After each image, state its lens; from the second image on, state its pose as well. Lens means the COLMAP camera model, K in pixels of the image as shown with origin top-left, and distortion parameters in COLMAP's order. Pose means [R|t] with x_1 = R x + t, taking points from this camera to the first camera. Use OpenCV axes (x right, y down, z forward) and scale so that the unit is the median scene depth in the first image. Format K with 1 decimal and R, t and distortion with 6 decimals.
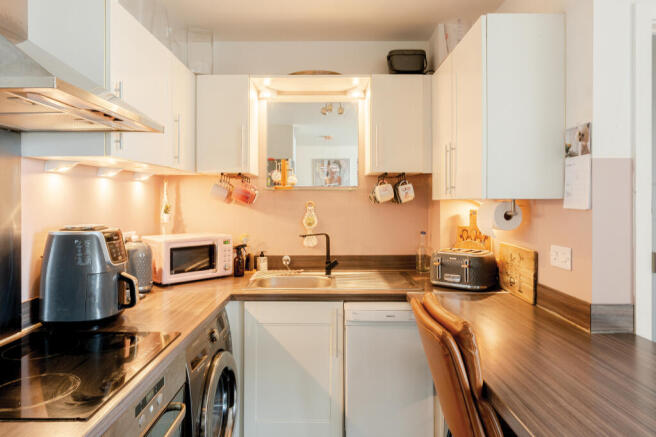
lens RADIAL K [[422.0, 0, 325.5], [0, 422.0, 202.4], [0, 0, 1]] dist [0.002606, 0.000187]
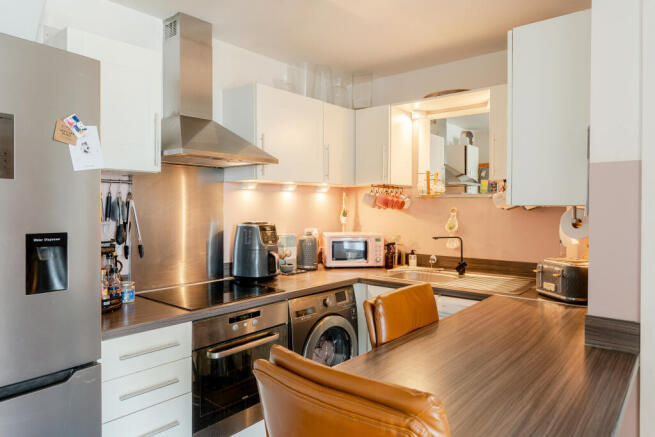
lens RADIAL K [[421.3, 0, 325.0], [0, 421.3, 202.4], [0, 0, 1]] dist [0.002606, 0.000187]
pose [[0.770963, -0.004881, -0.636862, 0.447744], [-0.004870, 0.999896, -0.013559, 0.001113], [0.636862, 0.013555, 0.770859, -0.065056]]
